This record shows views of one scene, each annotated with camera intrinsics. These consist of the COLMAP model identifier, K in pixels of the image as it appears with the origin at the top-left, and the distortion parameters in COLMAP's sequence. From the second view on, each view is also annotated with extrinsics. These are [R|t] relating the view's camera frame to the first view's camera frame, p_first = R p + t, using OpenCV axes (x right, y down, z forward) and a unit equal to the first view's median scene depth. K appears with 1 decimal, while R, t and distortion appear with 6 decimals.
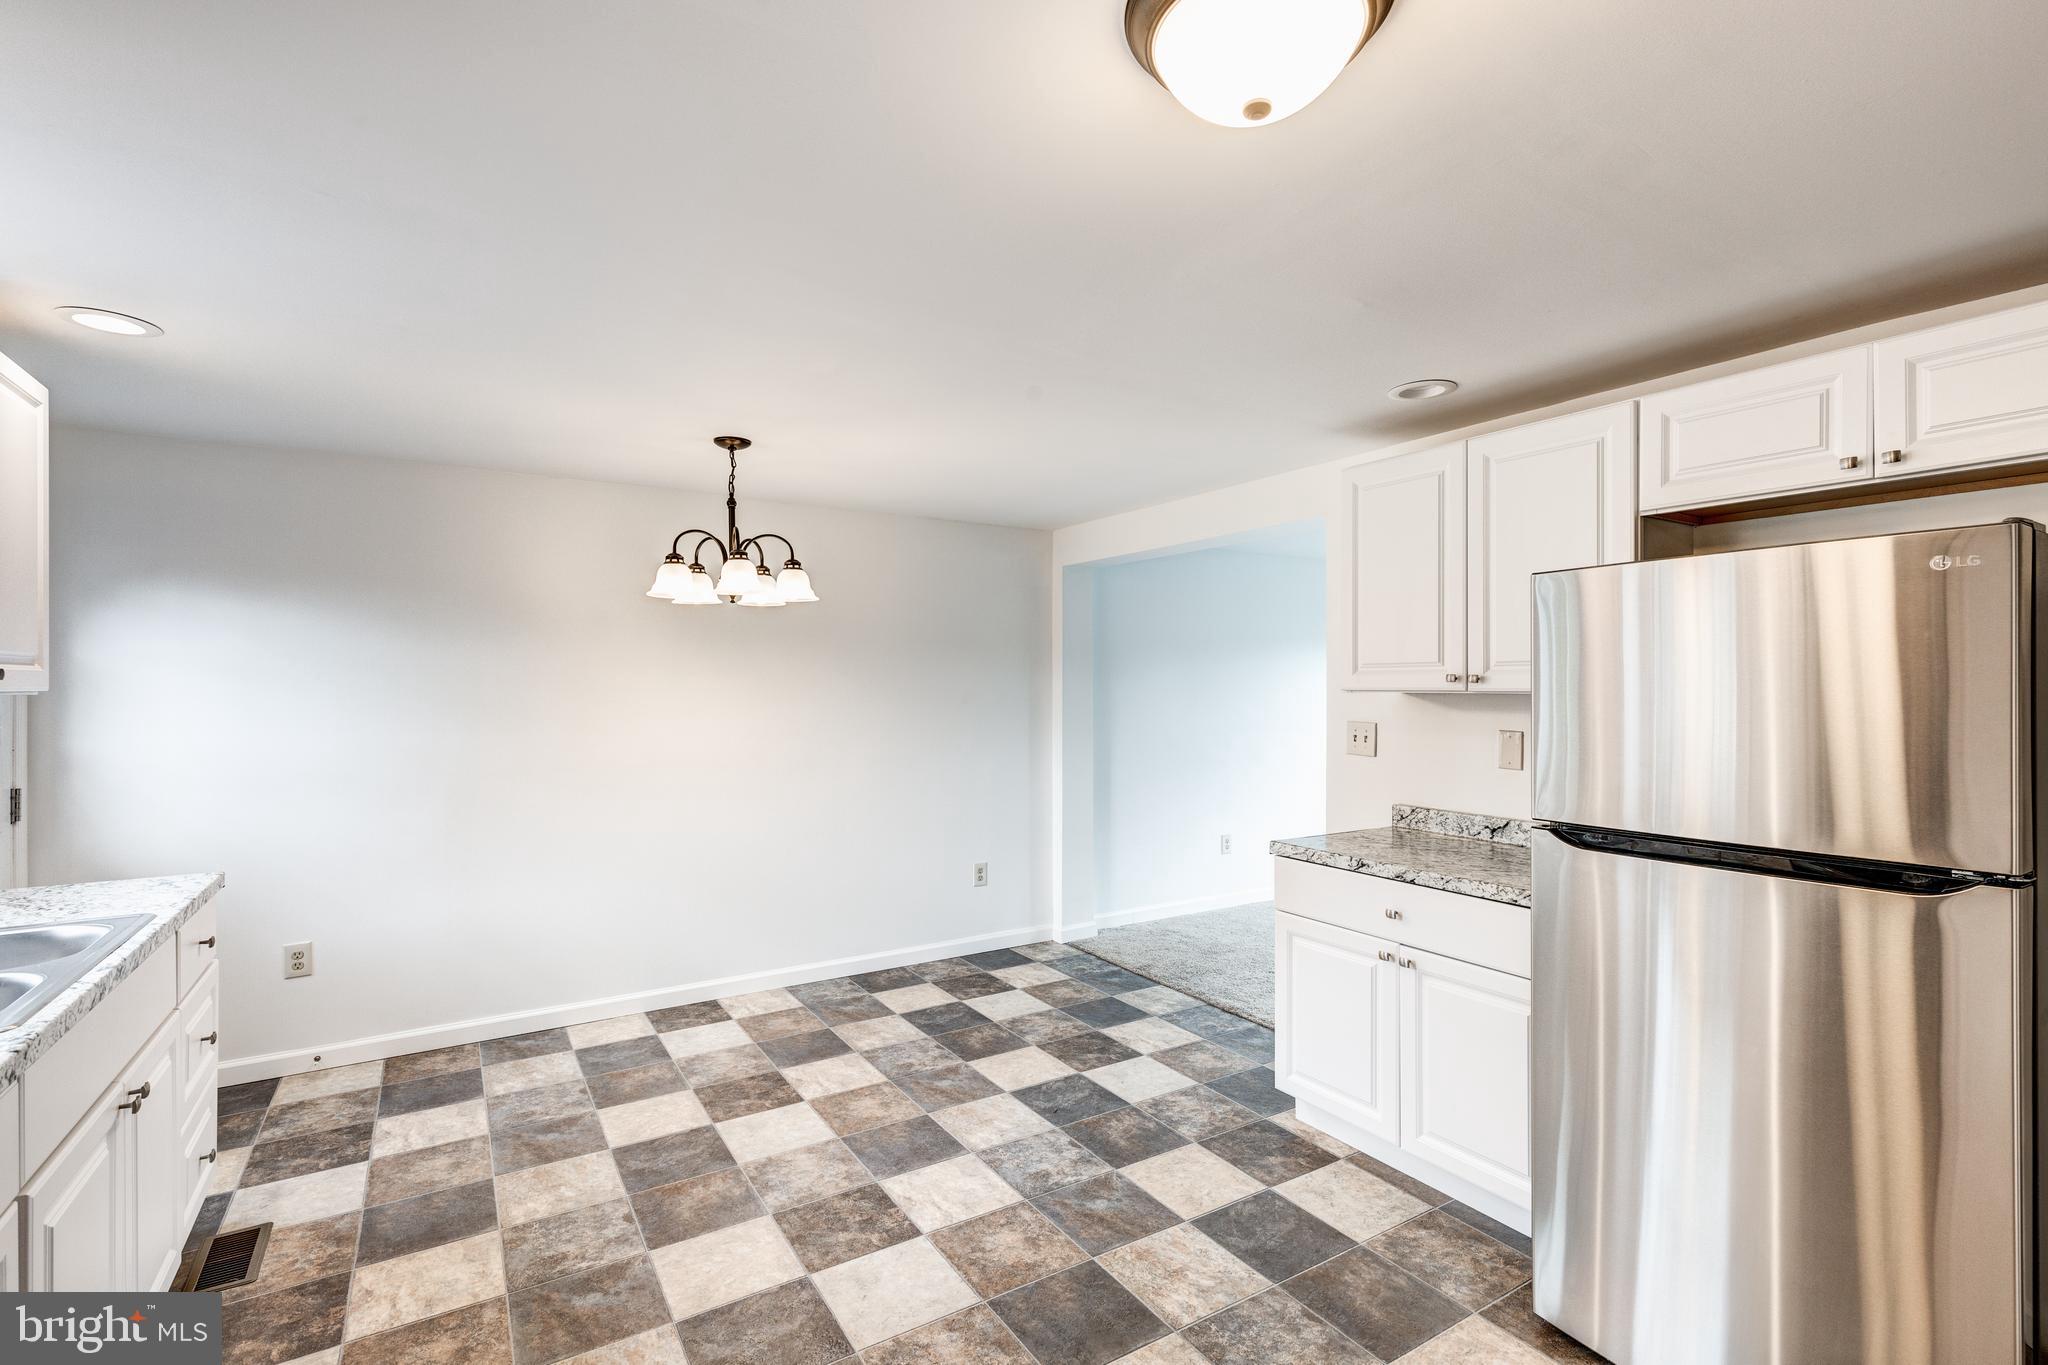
lens RADIAL K [[931.8, 0, 1032.2], [0, 931.8, 664.5], [0, 0, 1]] dist [0.014704, -0.005884]
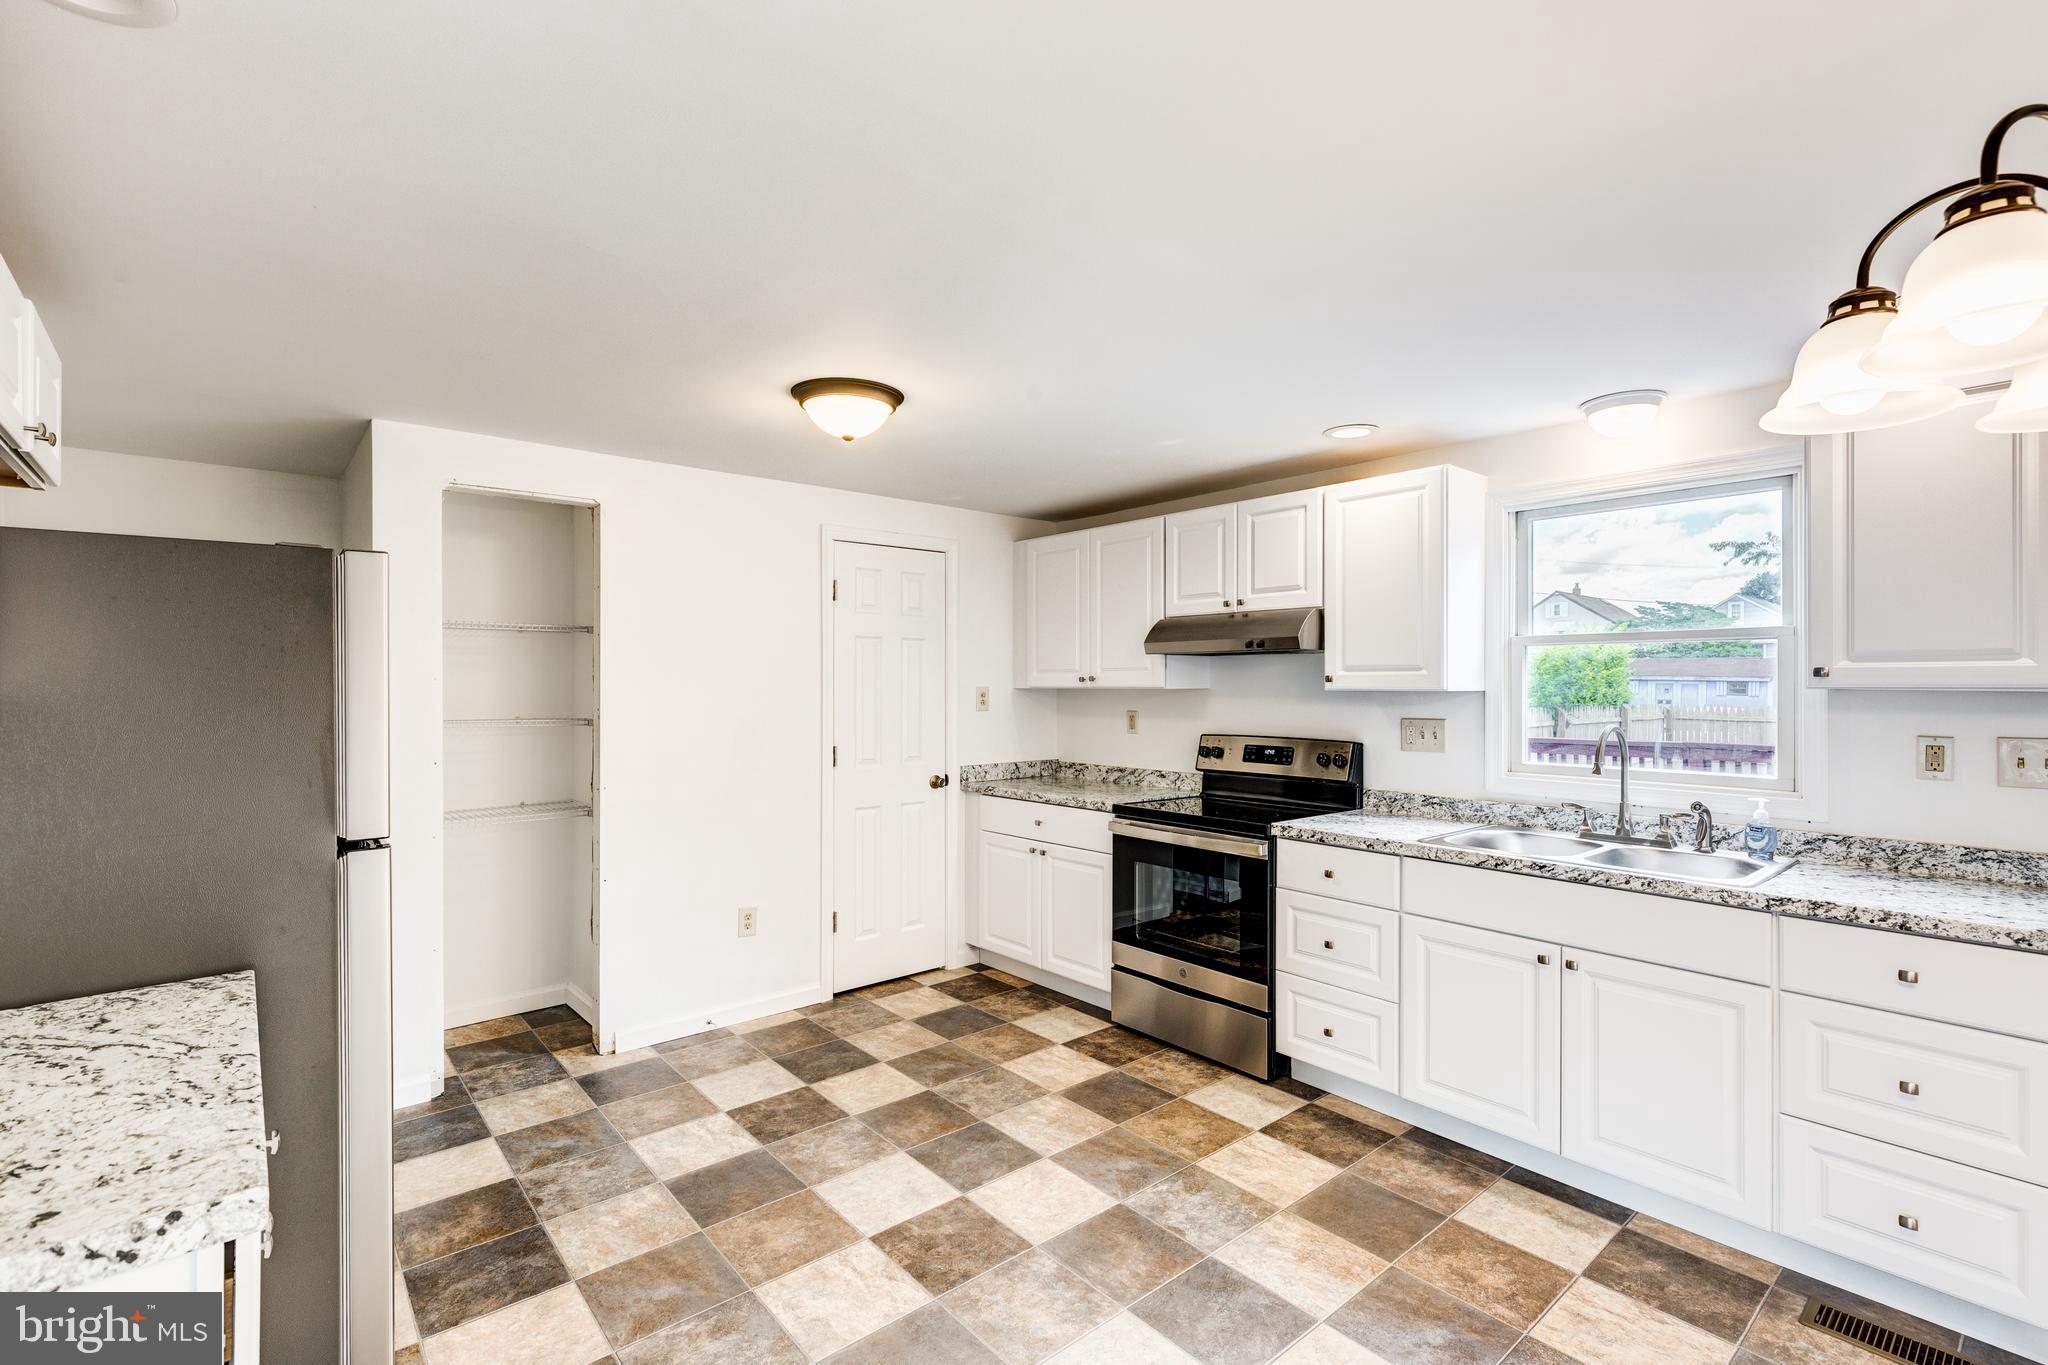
lens RADIAL K [[931.8, 0, 1039.4], [0, 931.8, 684.6], [0, 0, 1]] dist [0.014704, -0.005884]
pose [[-0.988569, -0.000706, -0.150770, 0.046722], [0.002091, 0.999829, -0.018392, 0.027181], [0.150757, -0.018497, -0.988398, 1.337317]]
